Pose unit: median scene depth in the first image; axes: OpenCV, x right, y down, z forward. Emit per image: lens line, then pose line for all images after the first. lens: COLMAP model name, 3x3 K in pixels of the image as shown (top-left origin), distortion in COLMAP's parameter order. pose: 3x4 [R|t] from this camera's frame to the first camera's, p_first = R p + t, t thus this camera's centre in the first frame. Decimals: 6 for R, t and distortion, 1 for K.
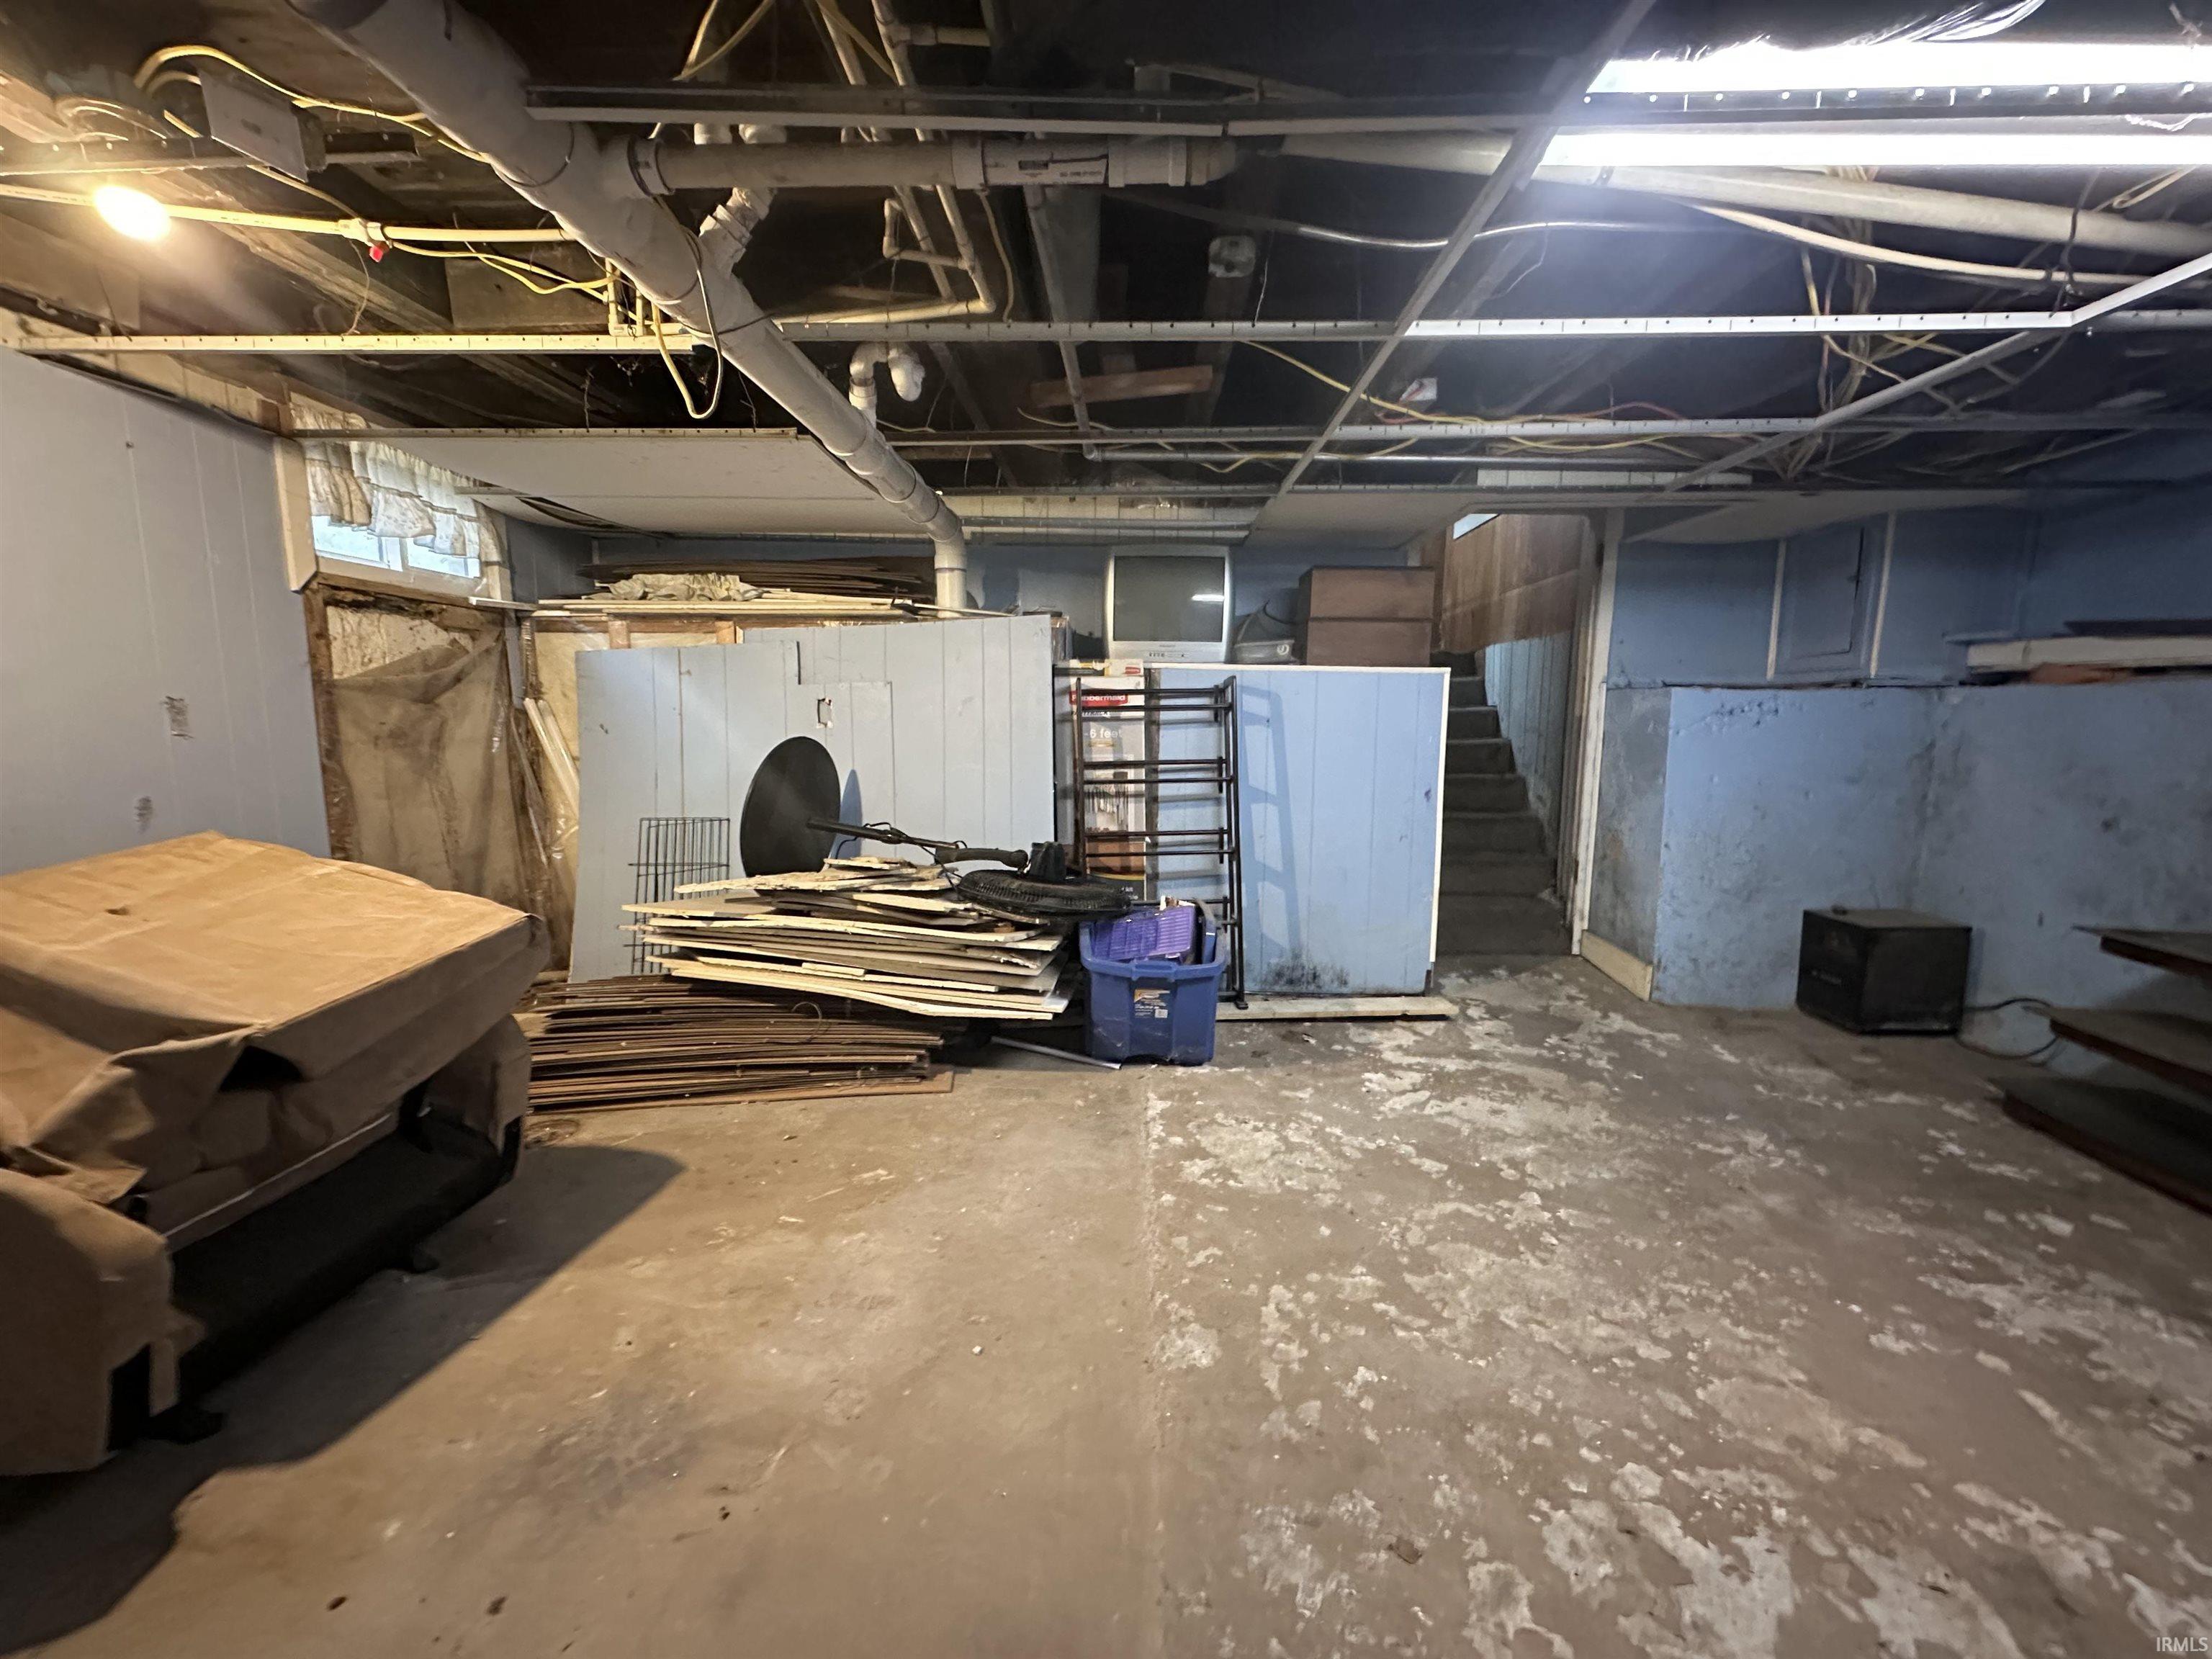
lens RADIAL K [[879.0, 0, 1108.0], [0, 879.0, 830.2], [0, 0, 1]] dist [-0.006338, 0.002320]
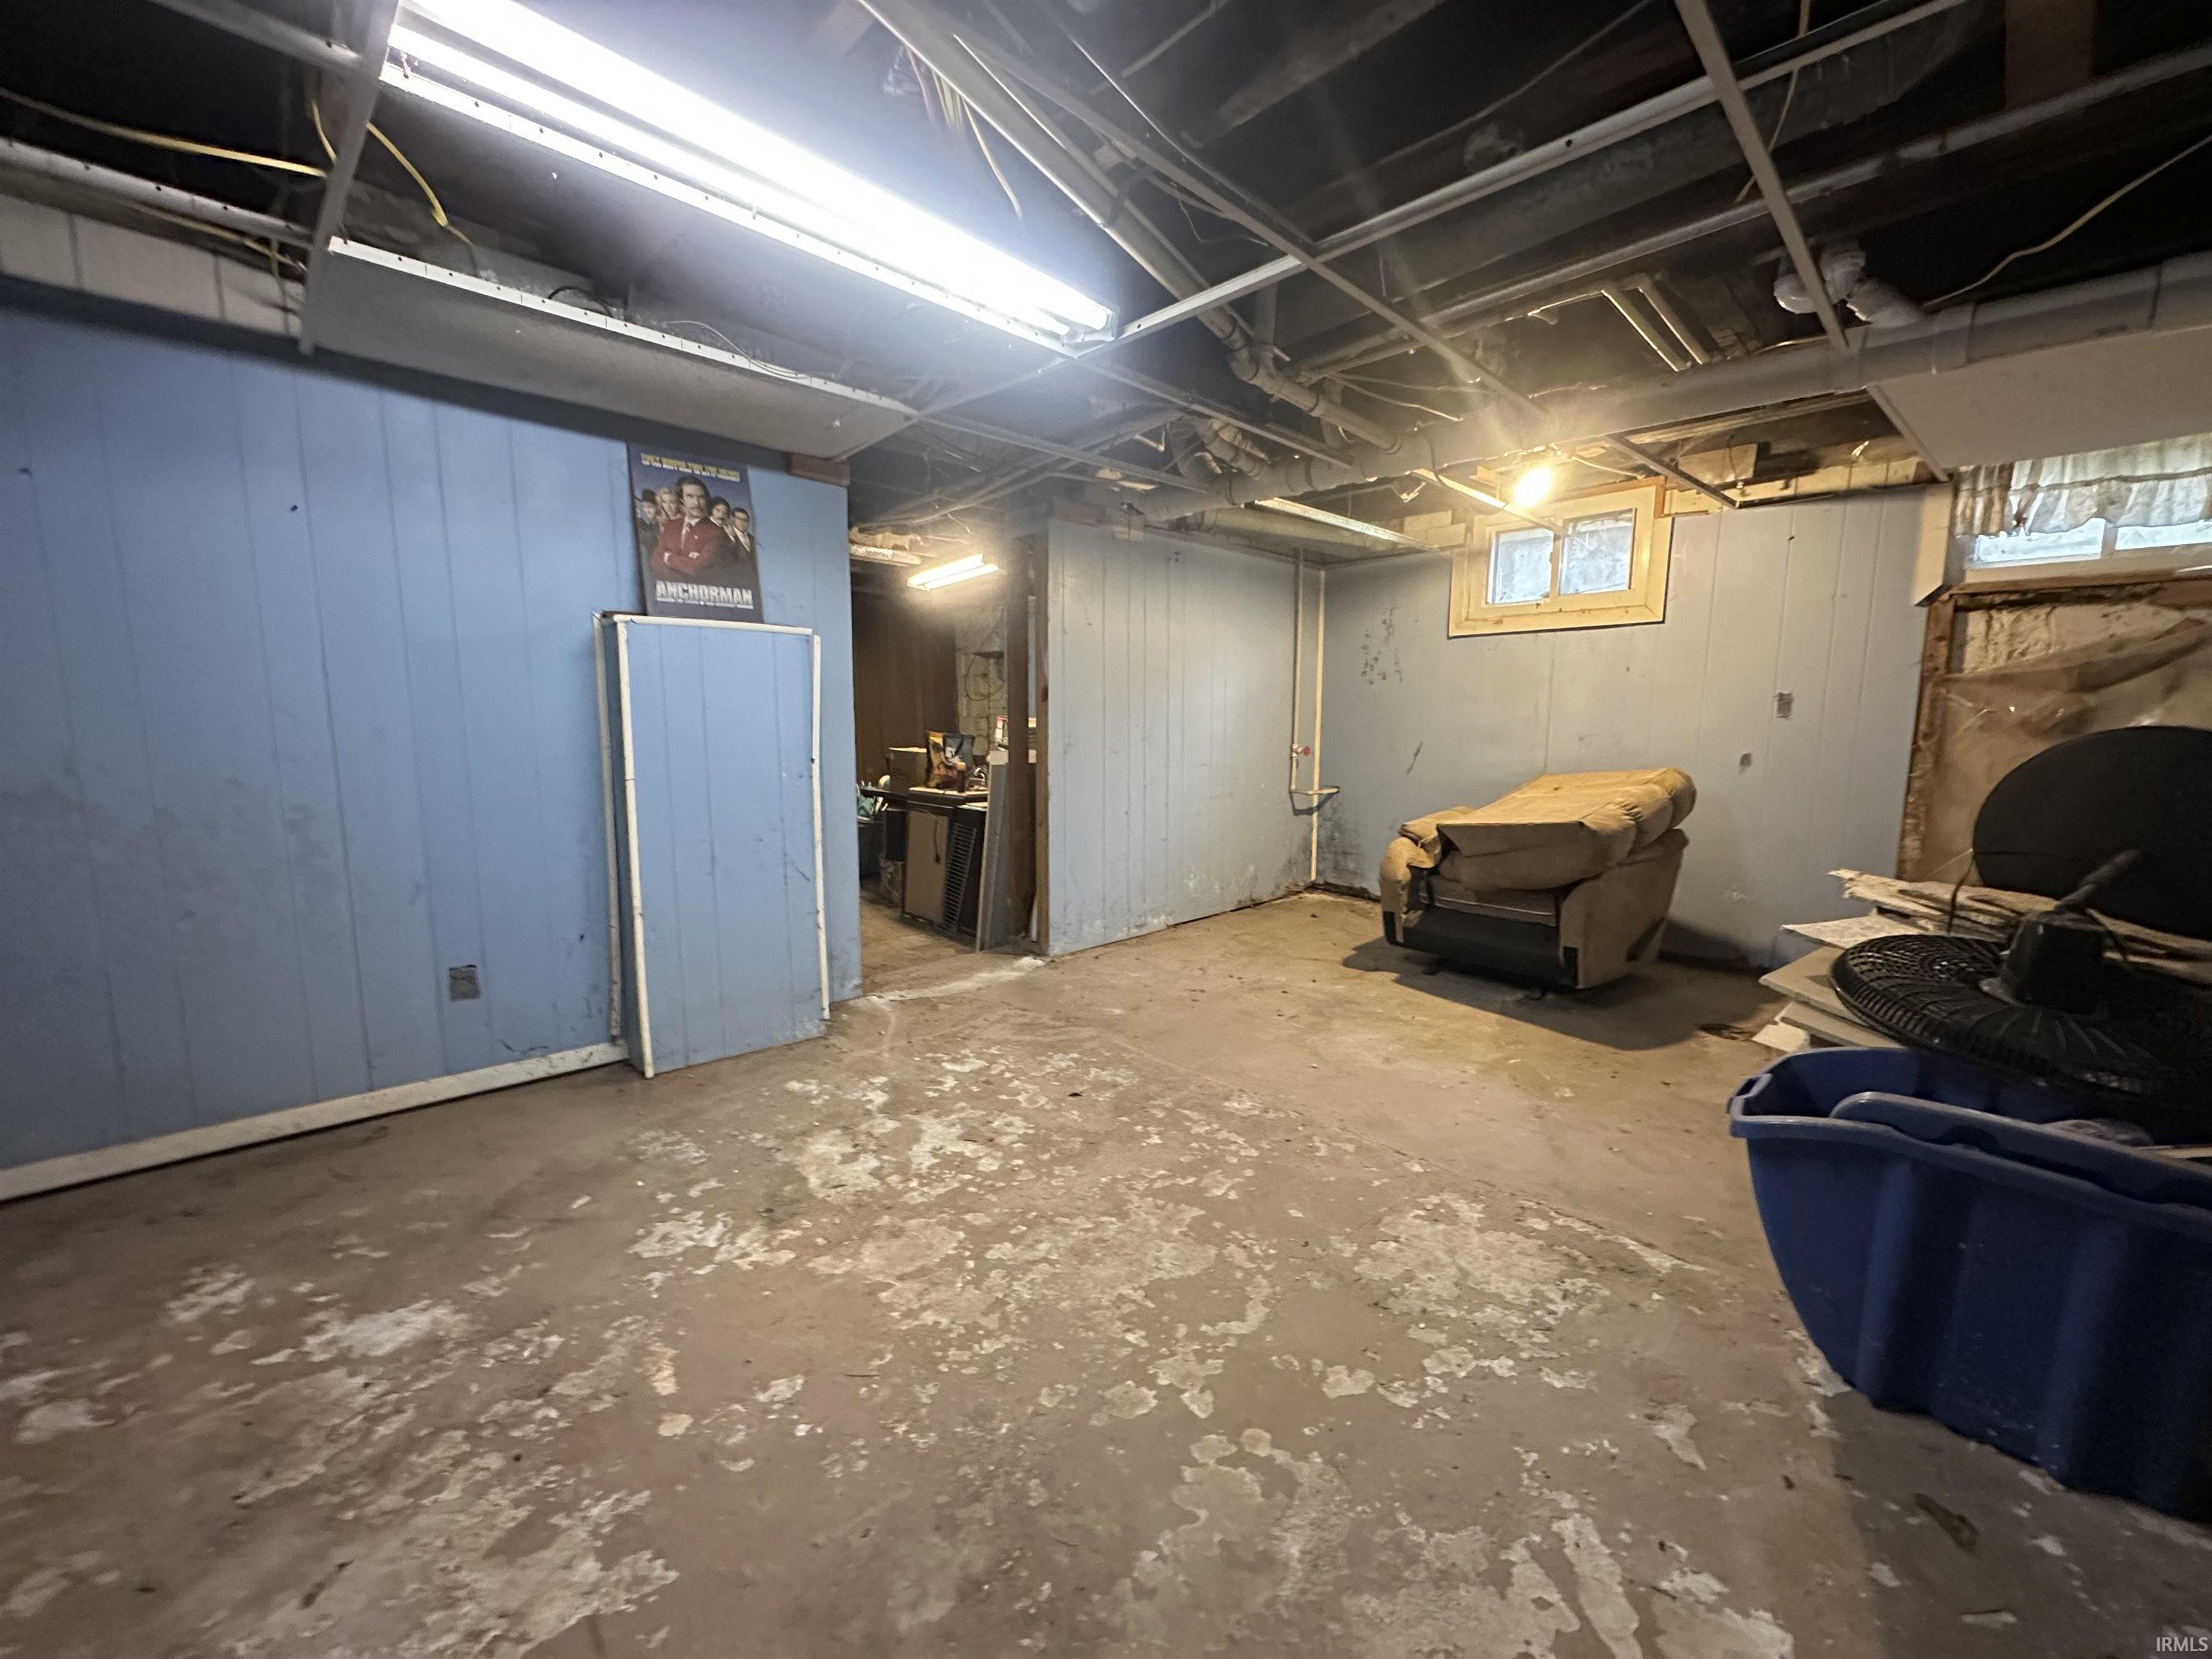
lens RADIAL K [[879.0, 0, 1108.0], [0, 879.0, 830.2], [0, 0, 1]] dist [-0.006338, 0.002320]
pose [[-0.695392, 0.078779, -0.714299, 1.127734], [-0.111624, 0.970068, 0.215656, -0.141891], [0.709908, 0.229698, -0.665784, 1.515038]]
